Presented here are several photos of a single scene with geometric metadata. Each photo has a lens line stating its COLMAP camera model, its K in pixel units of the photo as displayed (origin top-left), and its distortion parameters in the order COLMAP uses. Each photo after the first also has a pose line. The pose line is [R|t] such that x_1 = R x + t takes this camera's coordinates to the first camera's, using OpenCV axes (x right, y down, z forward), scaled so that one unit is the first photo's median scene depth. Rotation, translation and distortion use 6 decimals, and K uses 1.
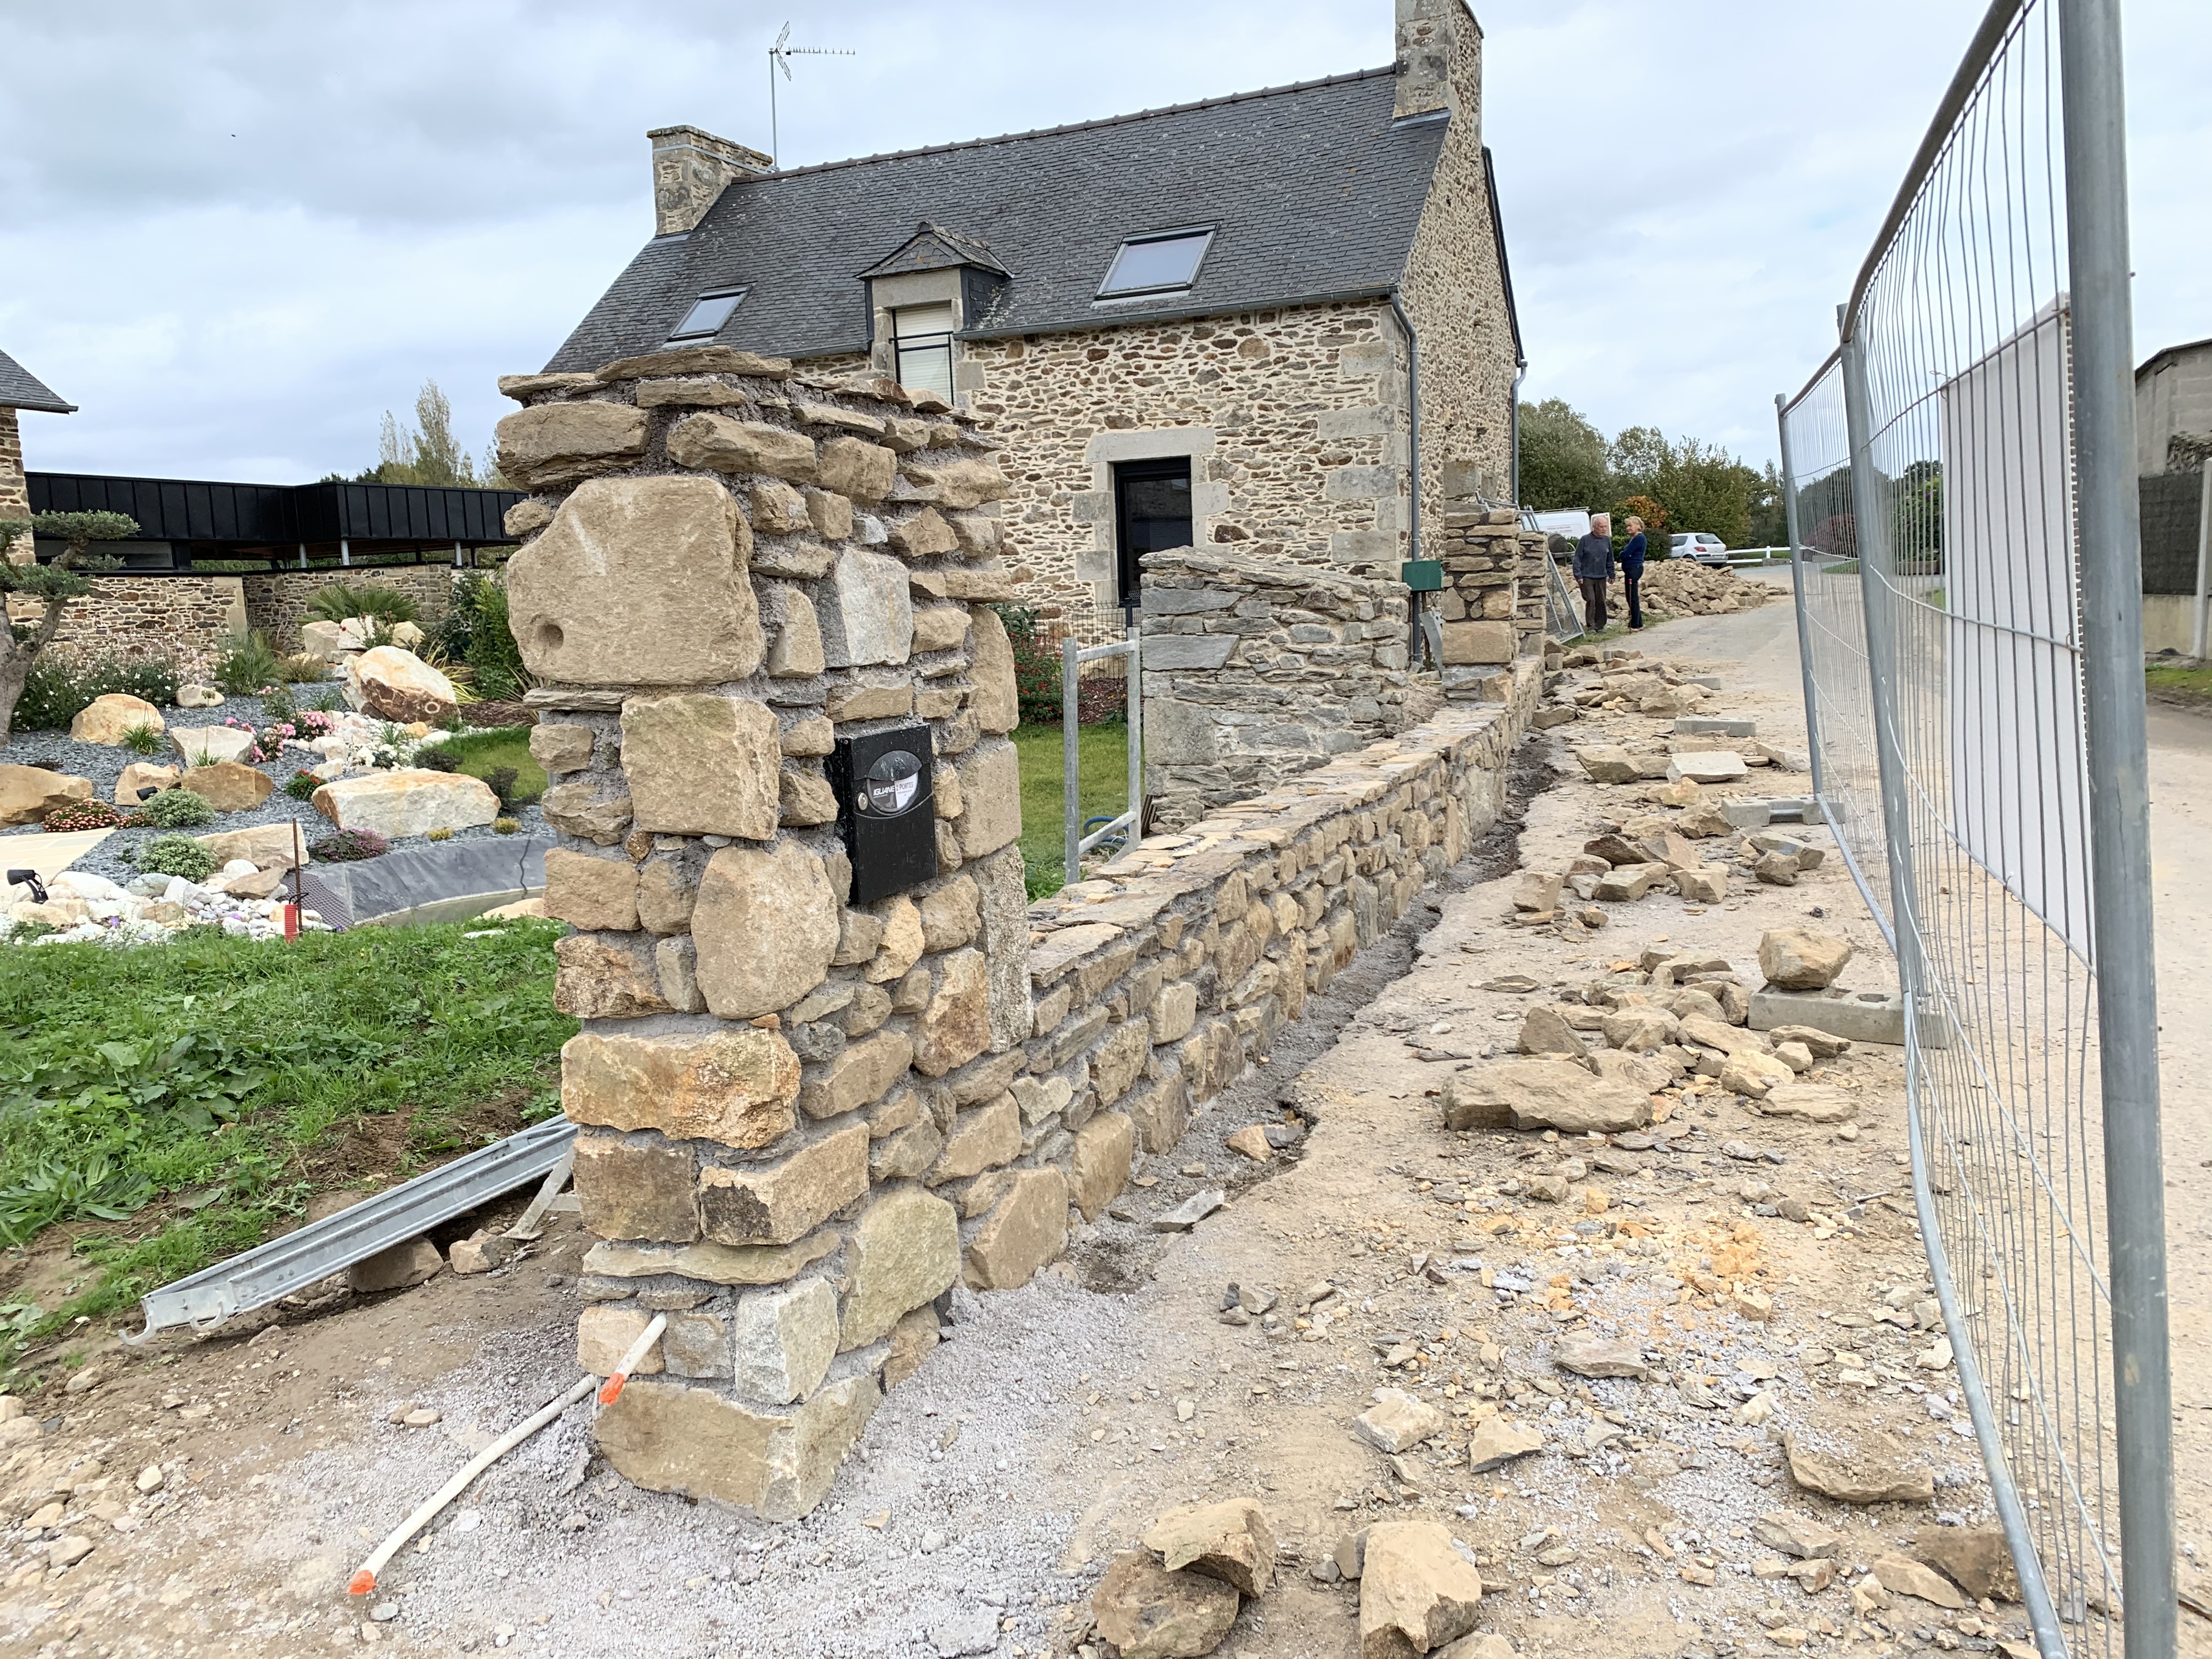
lens RADIAL K [[1681.0, 0, 1106.0], [0, 1681.0, 829.5], [0, 0, 1]] dist [0.003798, 0.002550]
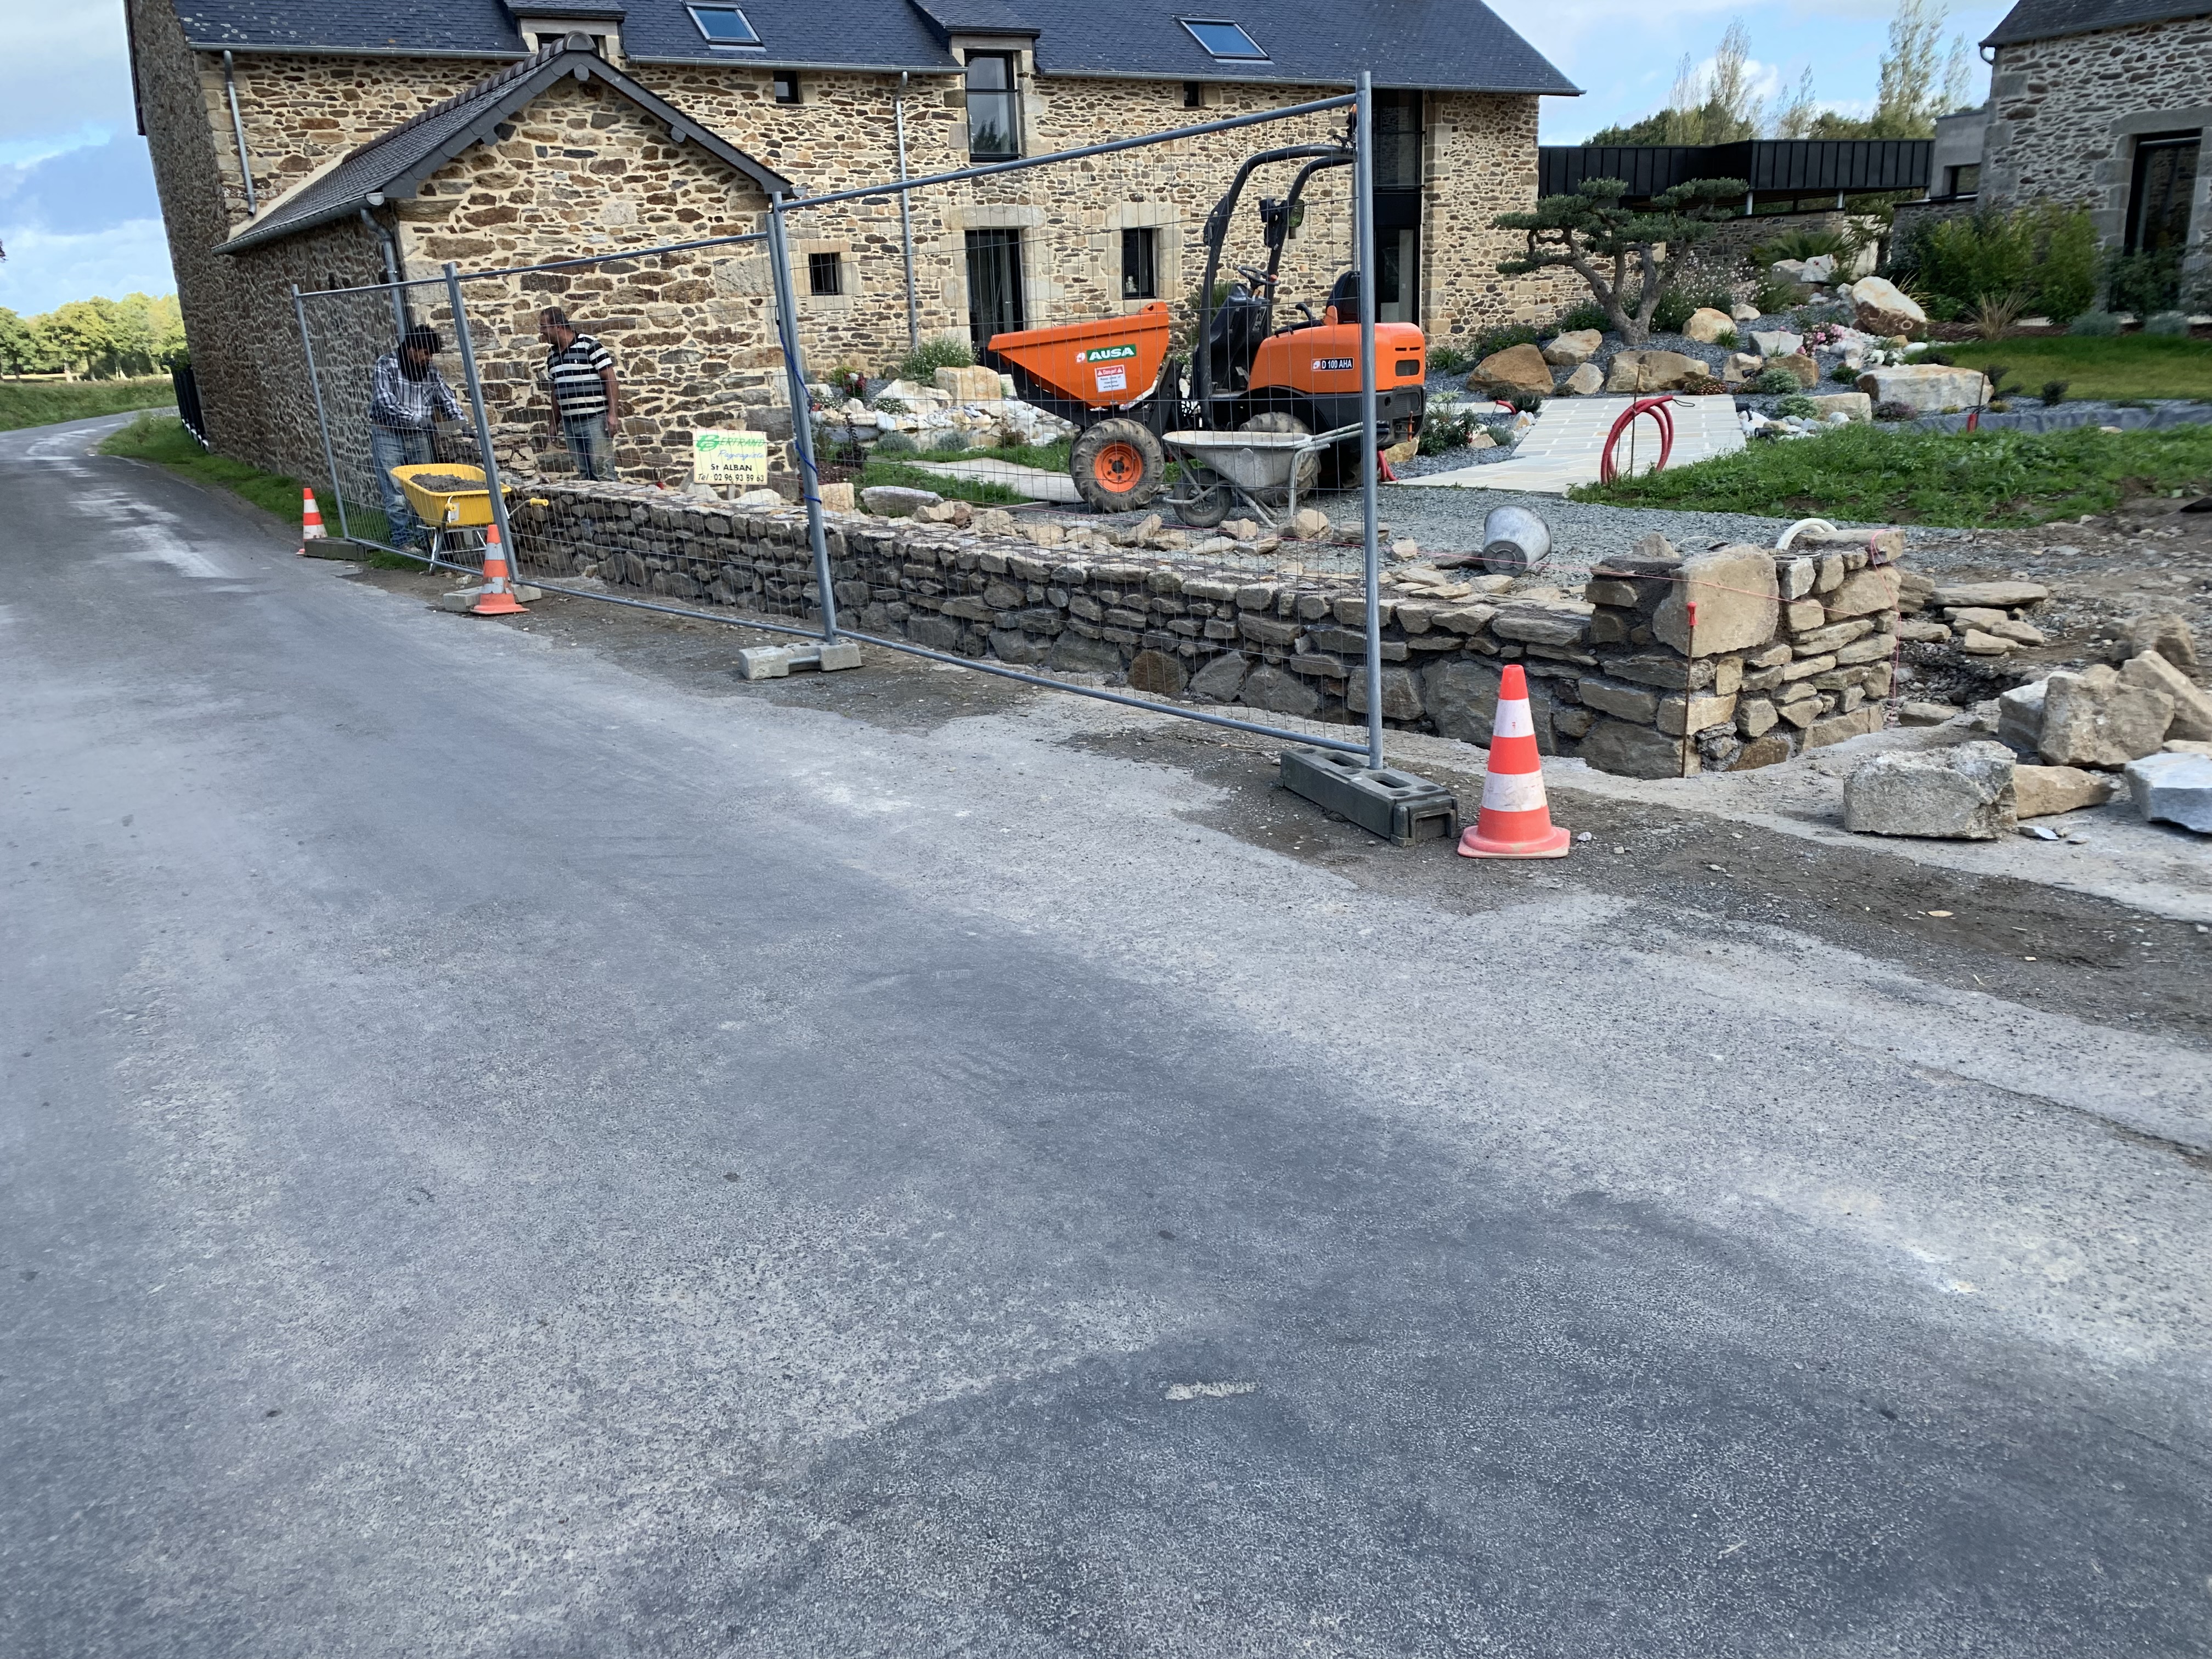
lens RADIAL K [[1681.0, 0, 1106.0], [0, 1681.0, 829.5], [0, 0, 1]] dist [0.003798, 0.002550]
pose [[0.781821, 0.195102, -0.592192, -0.033943], [-0.076519, 0.972626, 0.219417, 0.076583], [0.618790, -0.126231, 0.775348, -0.503070]]
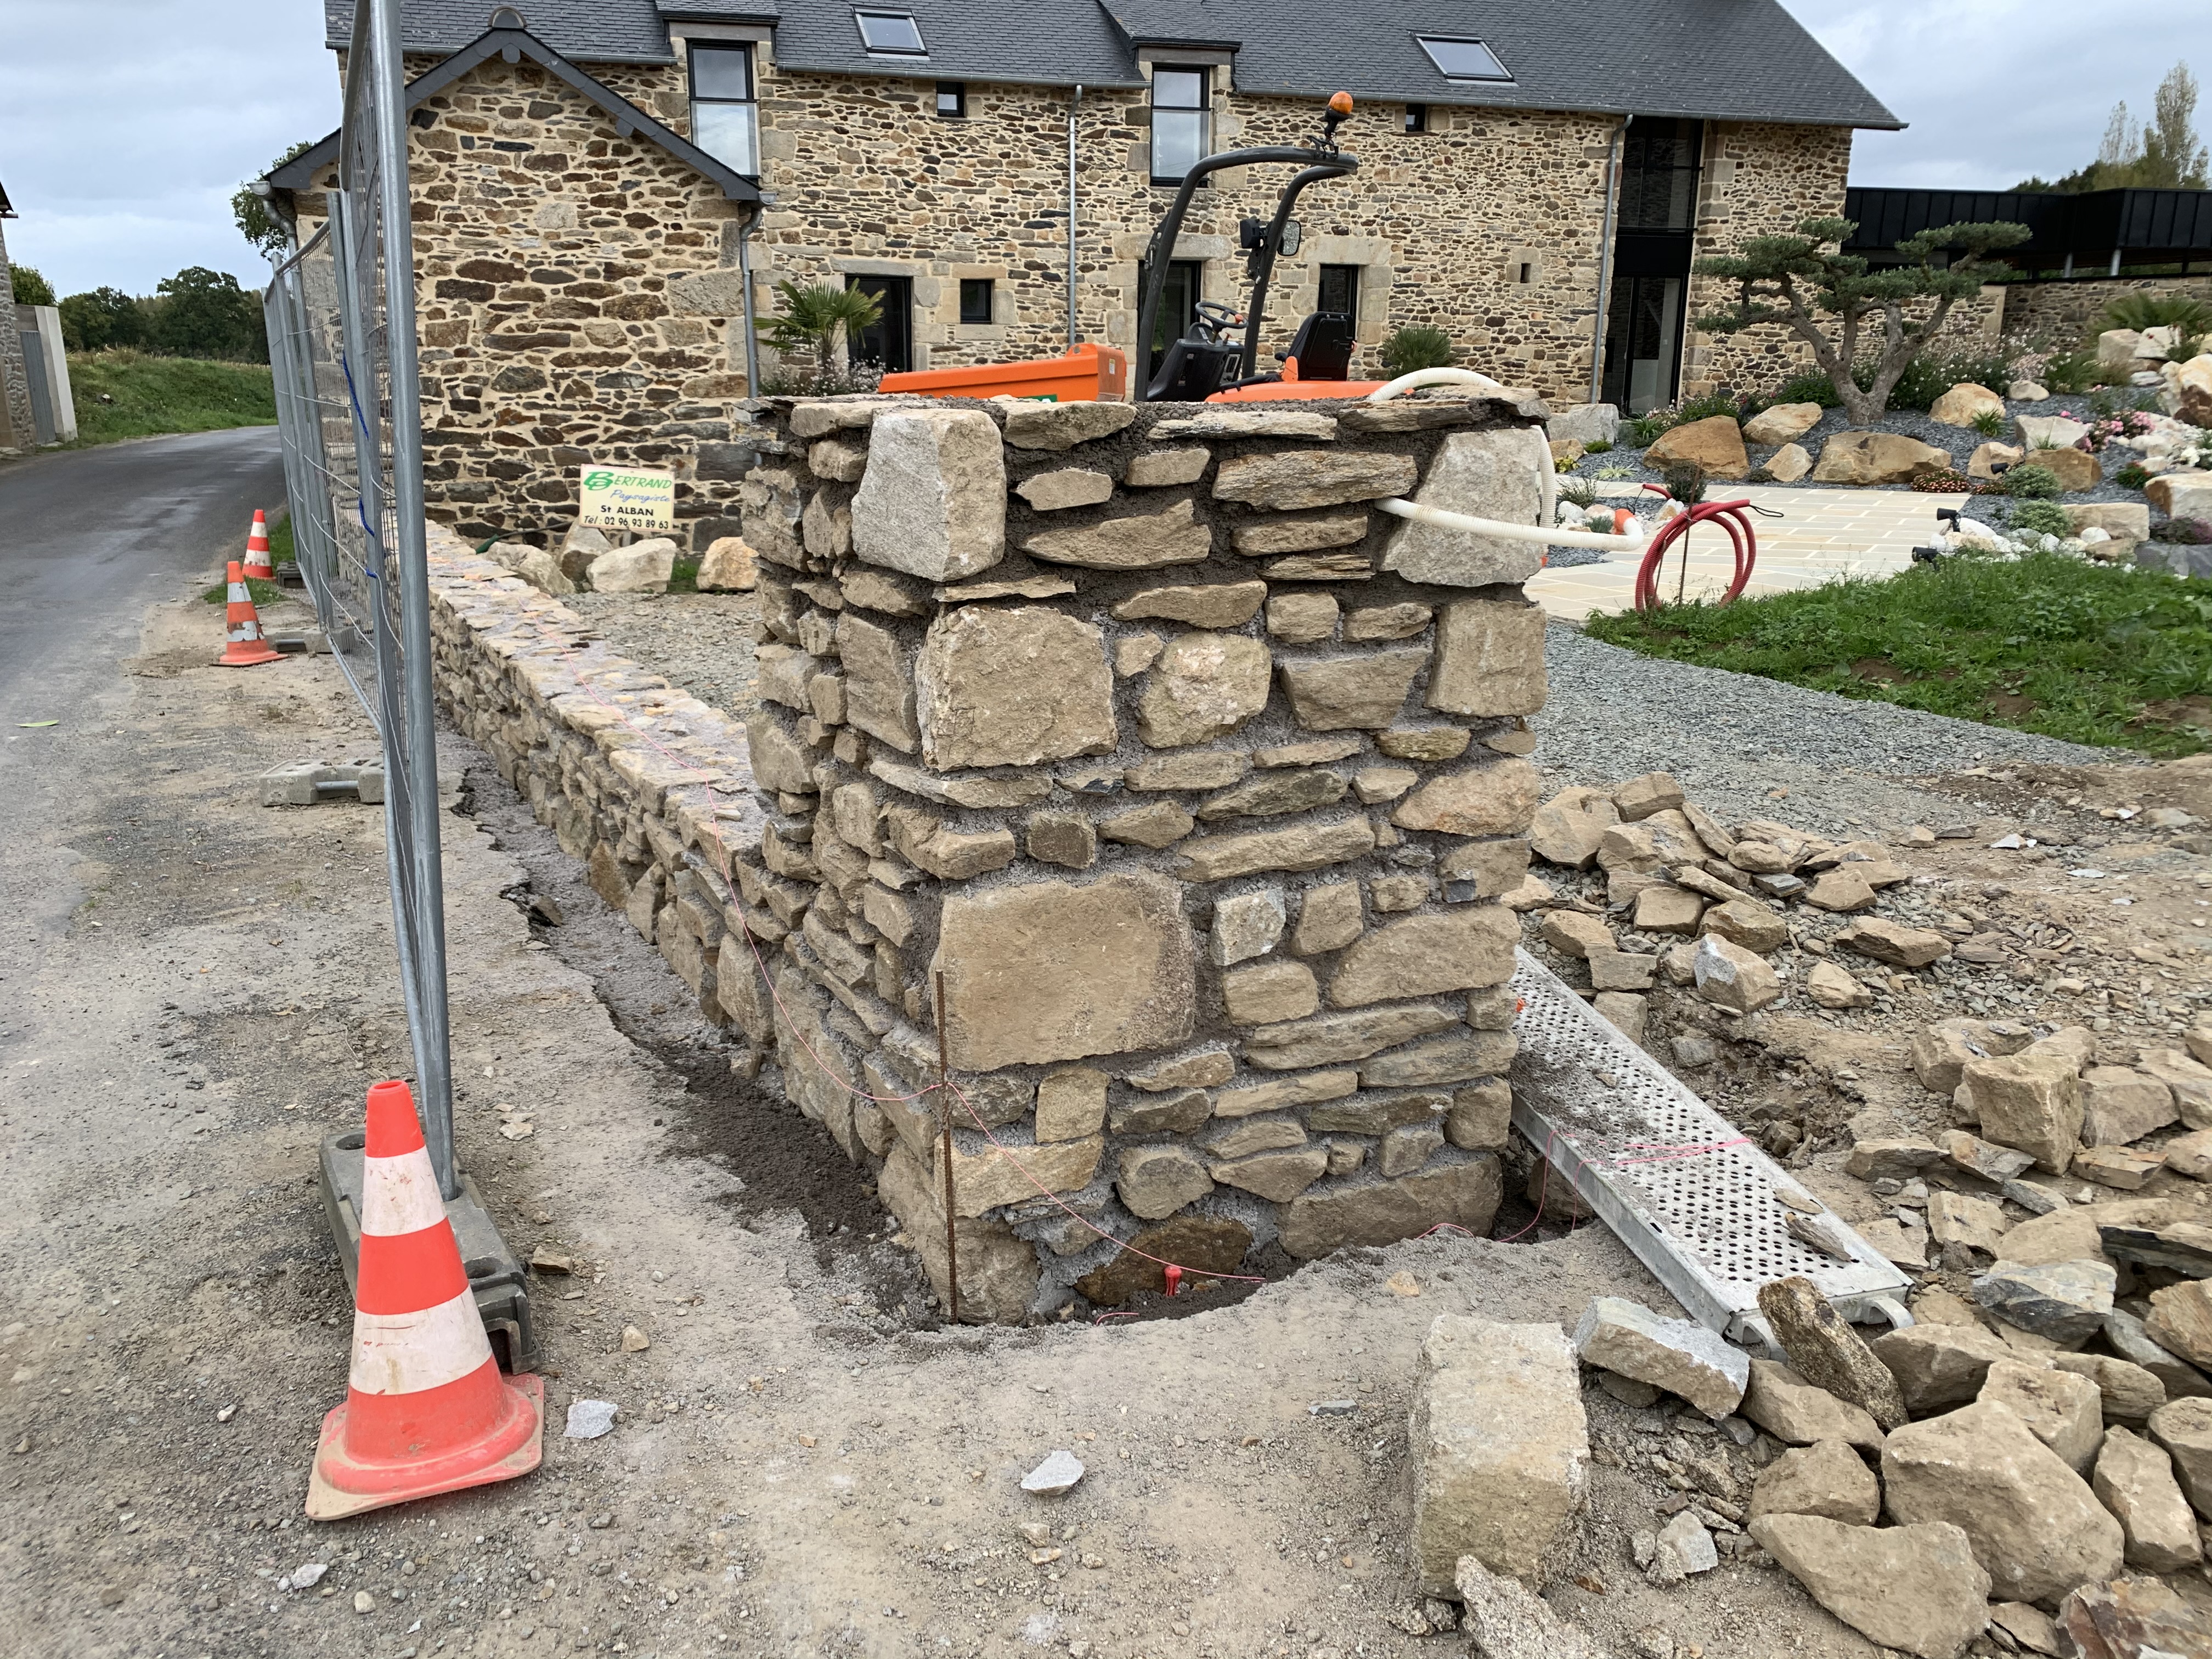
lens RADIAL K [[1681.6, 0, 1078.7], [0, 1681.6, 826.9], [0, 0, 1]] dist [0.008238, -0.000740]
pose [[0.622786, 0.254733, -0.739763, -0.021140], [-0.134754, 0.966308, 0.219297, 0.042249], [0.770700, -0.036889, 0.636129, -0.232521]]
